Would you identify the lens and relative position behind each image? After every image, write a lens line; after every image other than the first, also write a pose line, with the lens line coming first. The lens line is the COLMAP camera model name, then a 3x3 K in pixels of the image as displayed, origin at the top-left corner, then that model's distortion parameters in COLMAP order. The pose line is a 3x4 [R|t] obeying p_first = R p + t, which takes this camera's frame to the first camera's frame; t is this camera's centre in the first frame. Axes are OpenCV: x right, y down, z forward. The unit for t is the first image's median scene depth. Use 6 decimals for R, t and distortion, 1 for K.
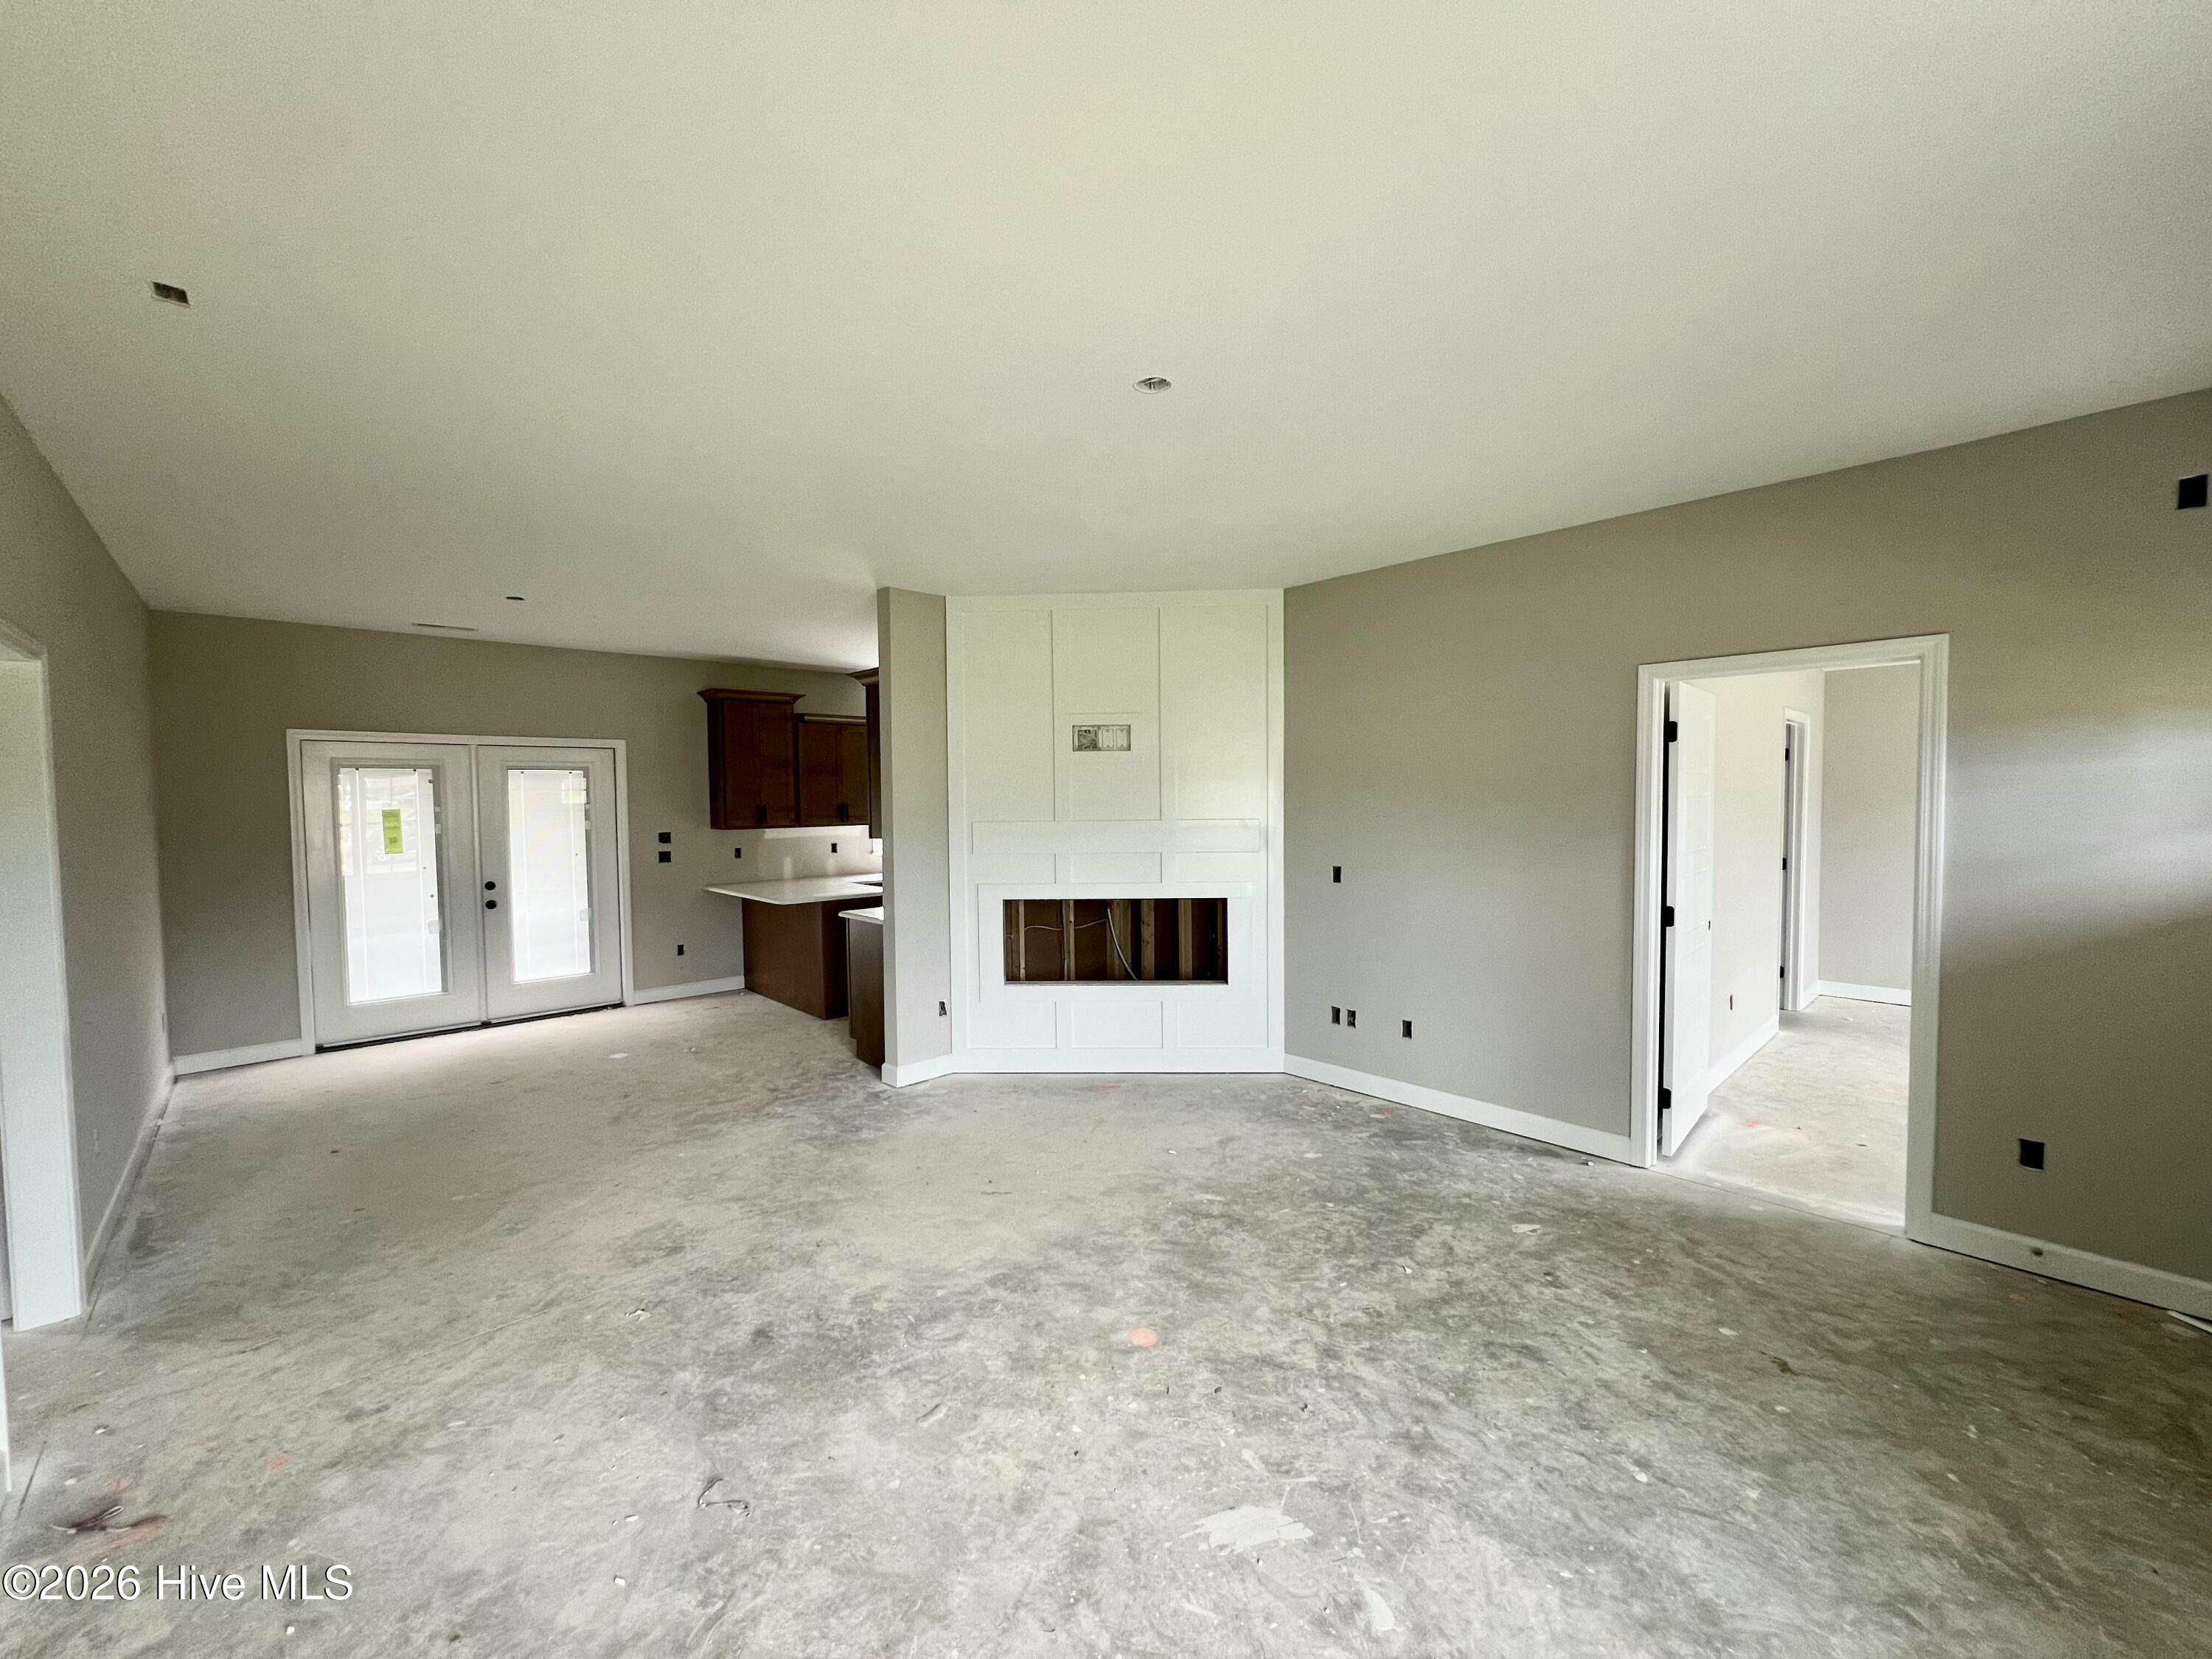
lens RADIAL K [[875.2, 0, 1105.3], [0, 875.2, 833.9], [0, 0, 1]] dist [-0.003569, 0.000384]
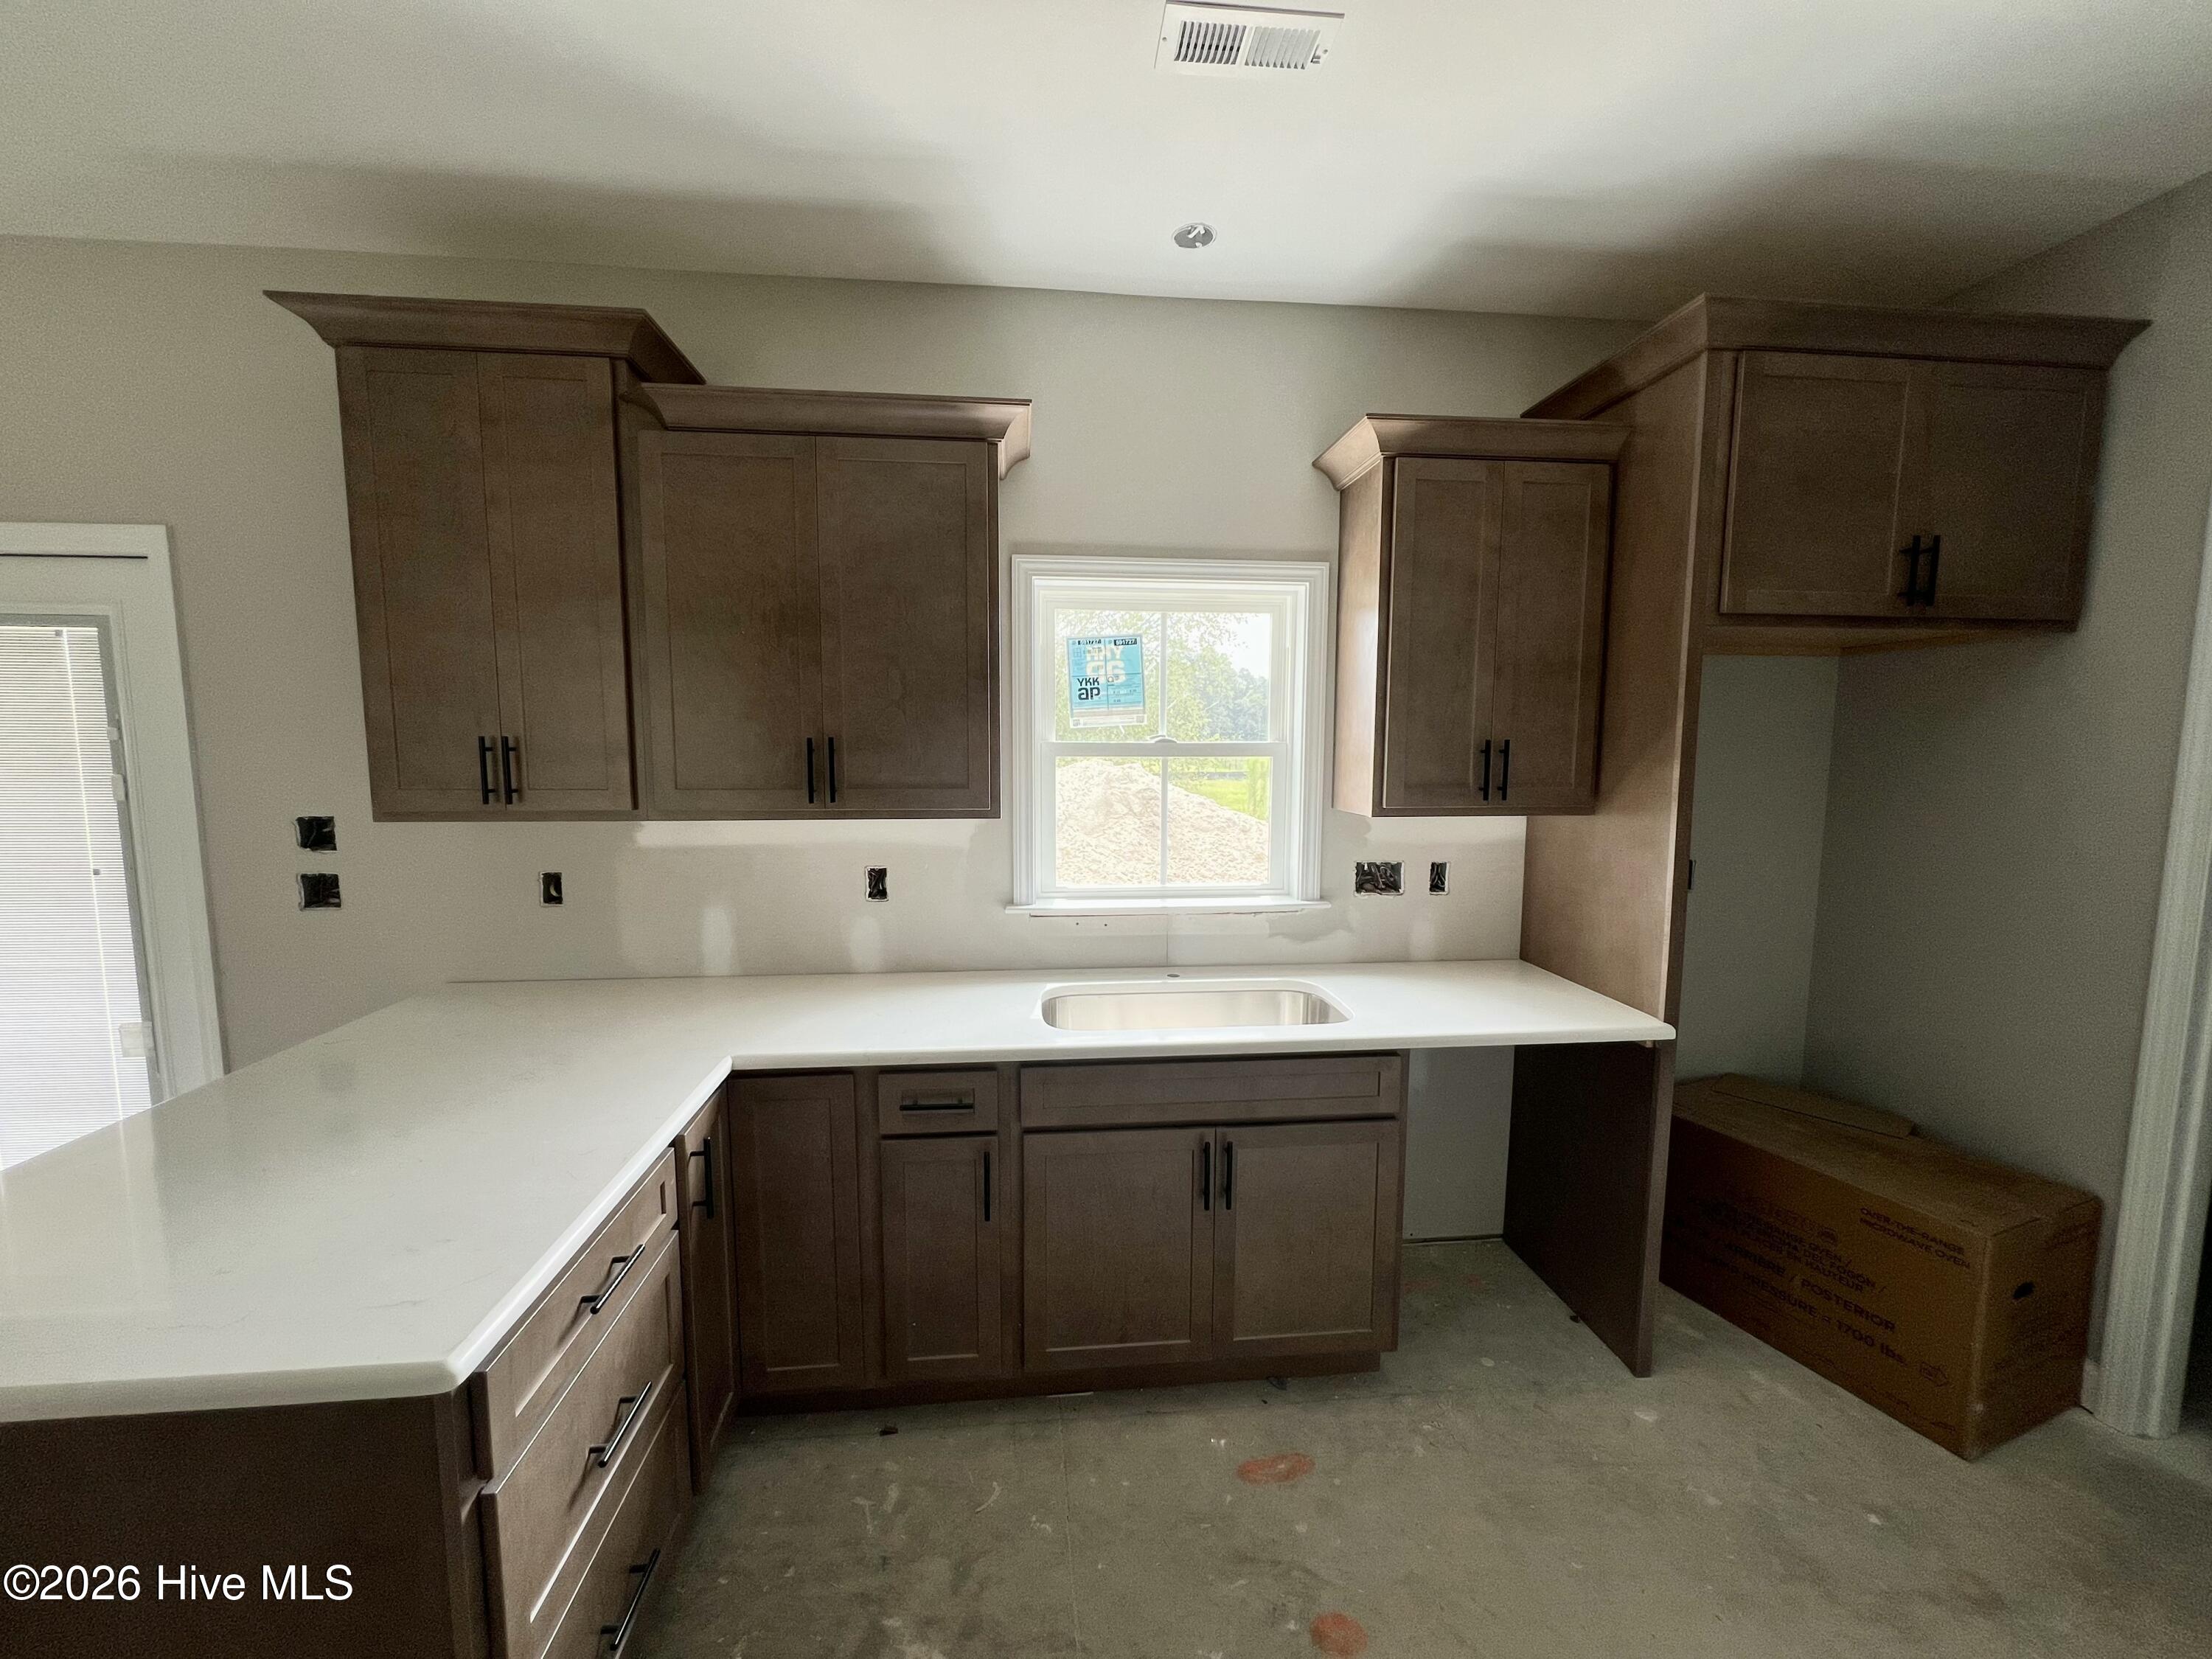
lens RADIAL K [[875.2, 0, 1104.3], [0, 875.2, 836.2], [0, 0, 1]] dist [-0.003569, 0.000384]
pose [[0.793359, 0.078094, -0.603725, -0.153684], [-0.038238, 0.996172, 0.078609, -0.065630], [0.607552, -0.039280, 0.793308, 1.921990]]
